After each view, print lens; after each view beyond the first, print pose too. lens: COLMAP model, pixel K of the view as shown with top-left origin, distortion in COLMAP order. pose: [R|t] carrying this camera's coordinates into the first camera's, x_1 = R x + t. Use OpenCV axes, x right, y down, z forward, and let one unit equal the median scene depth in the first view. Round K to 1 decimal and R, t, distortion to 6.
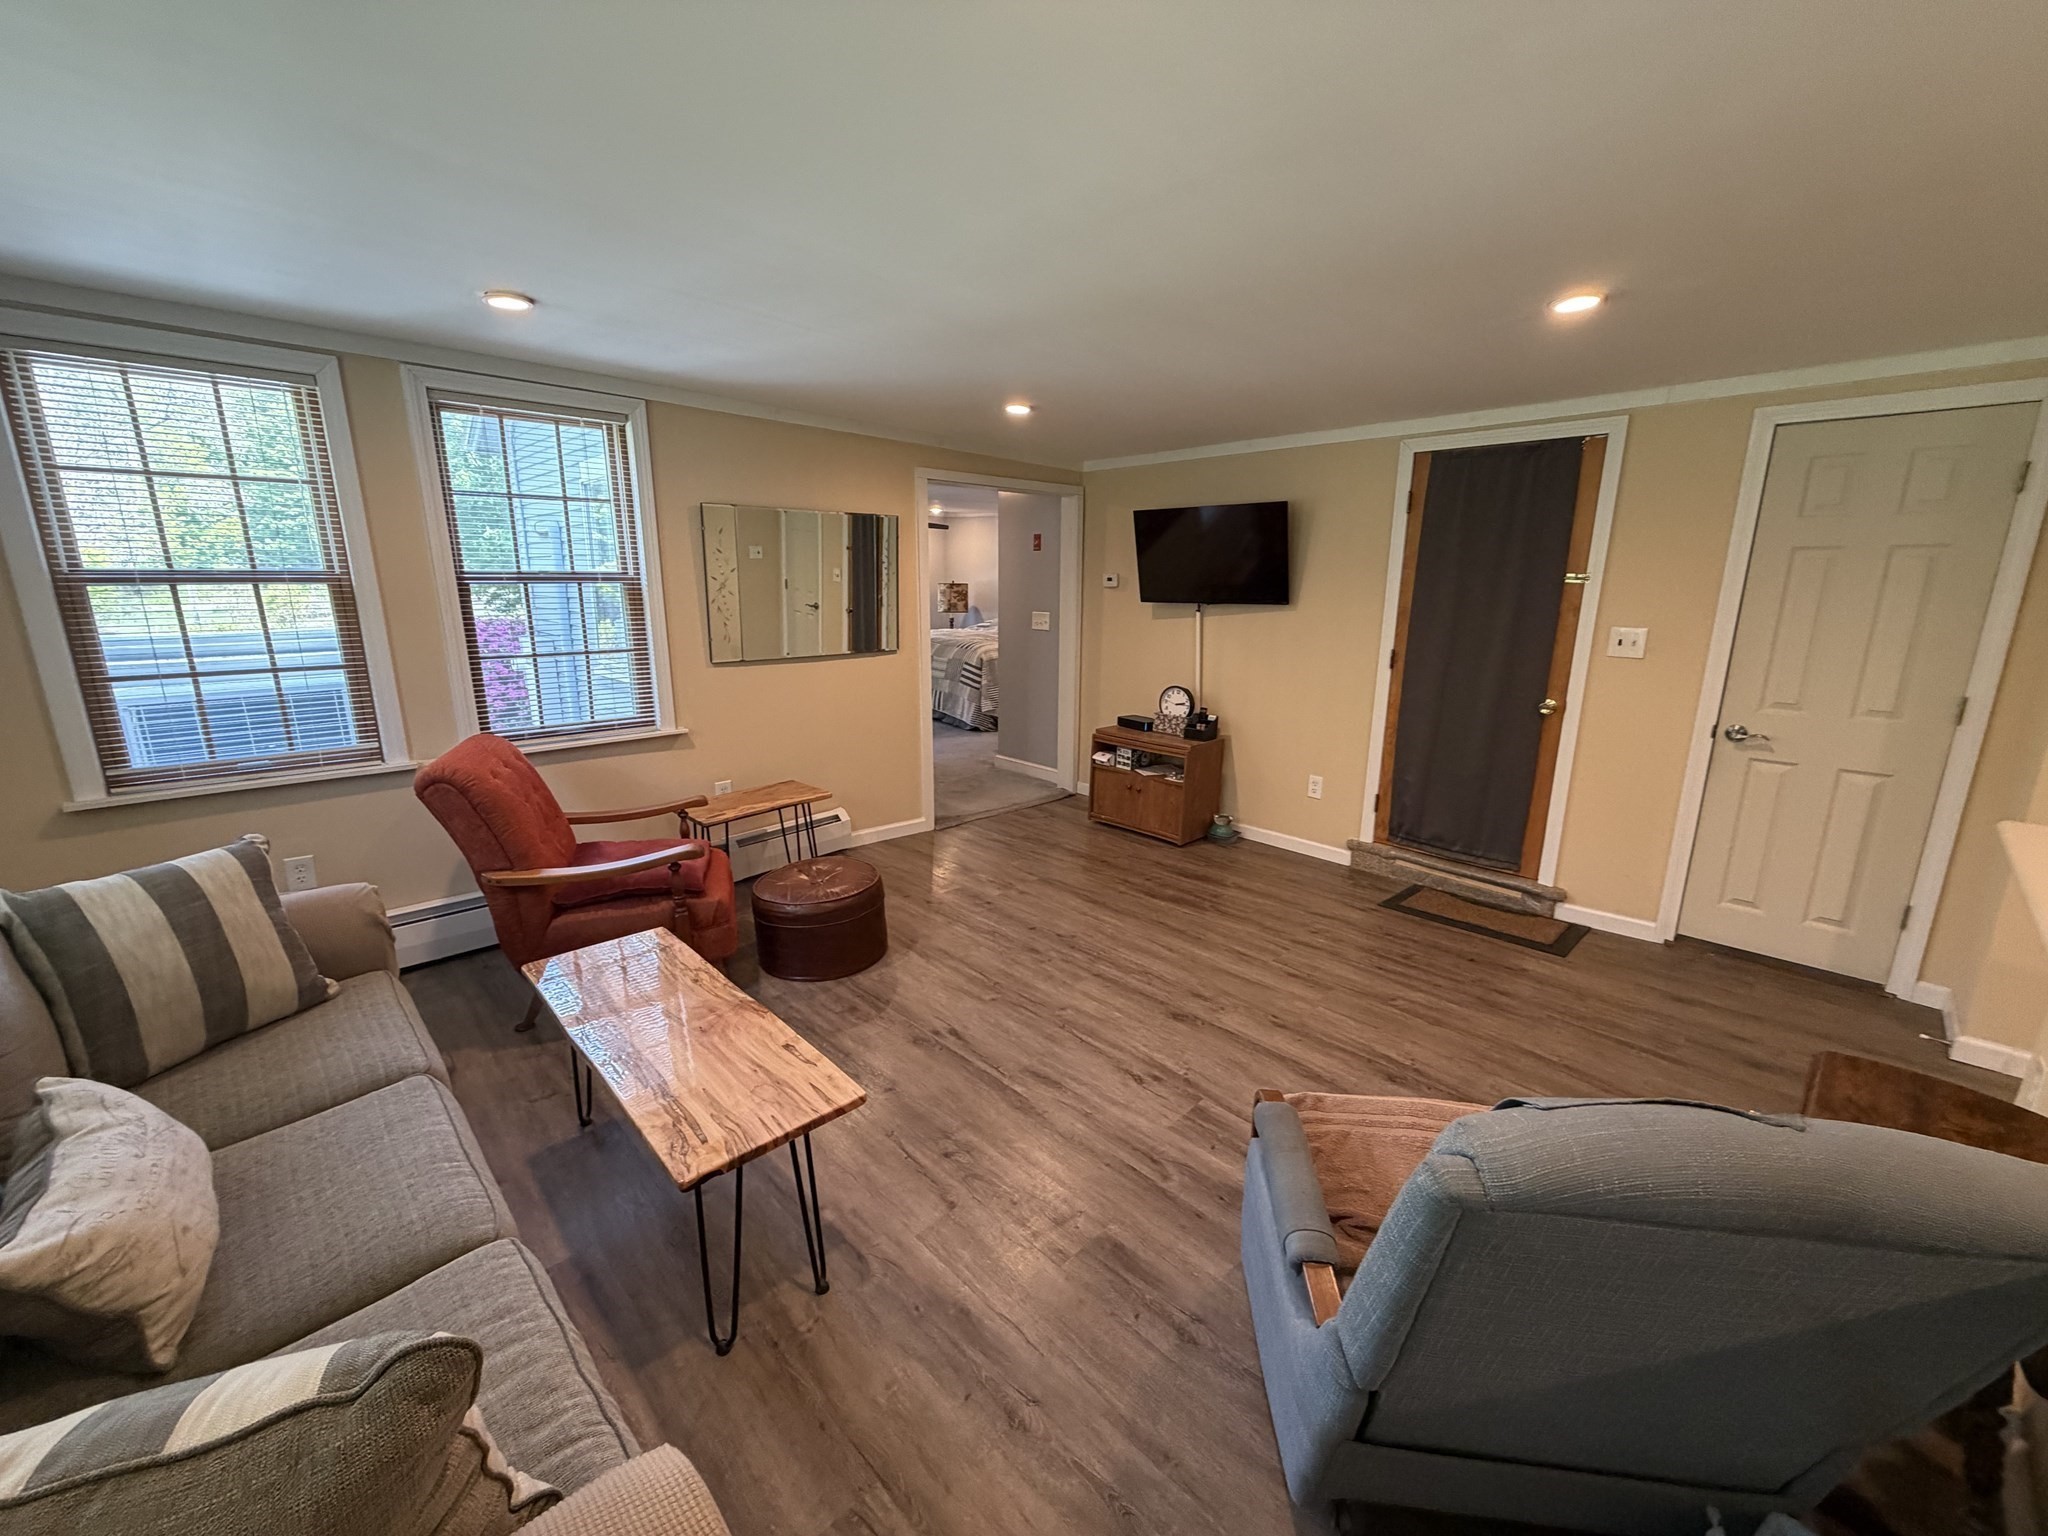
lens RADIAL K [[815.7, 0, 1020.1], [0, 815.7, 768.2], [0, 0, 1]] dist [-0.000035, -0.000439]
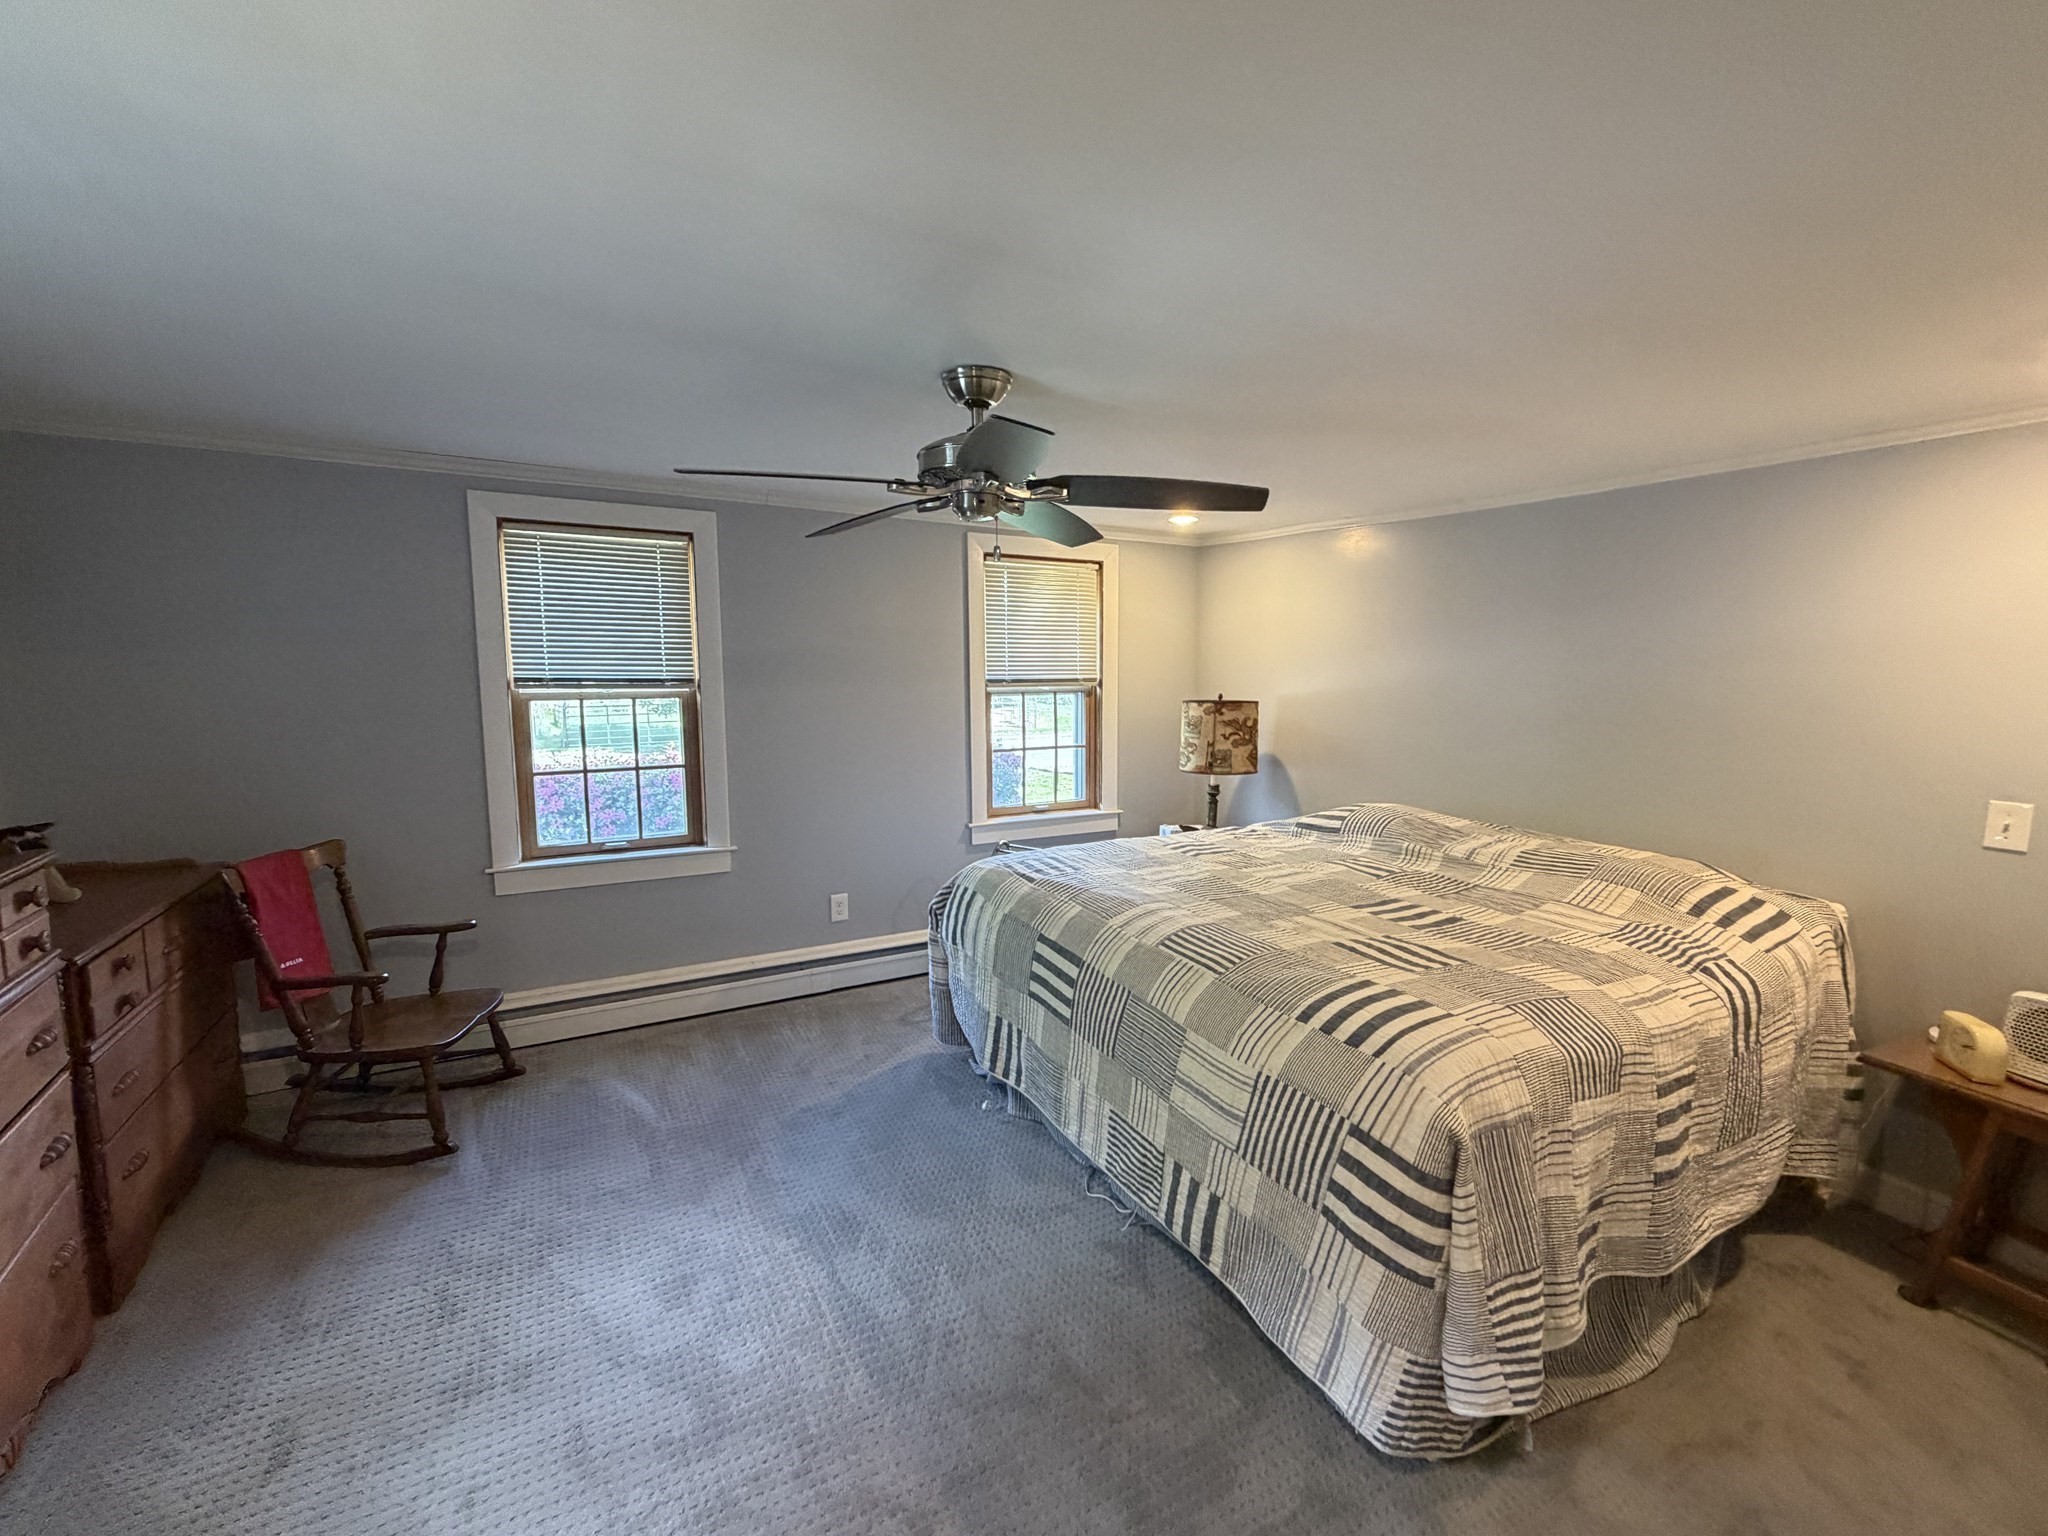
lens RADIAL K [[890.0, 0, 1024.0], [0, 890.0, 768.0], [0, 0, 1]] dist [0.000095, 0.000004]
pose [[0.971565, 0.016707, -0.236181, -0.077207], [-0.044173, 0.992784, -0.111487, -0.151990], [0.232614, 0.118750, 0.965292, 0.607123]]
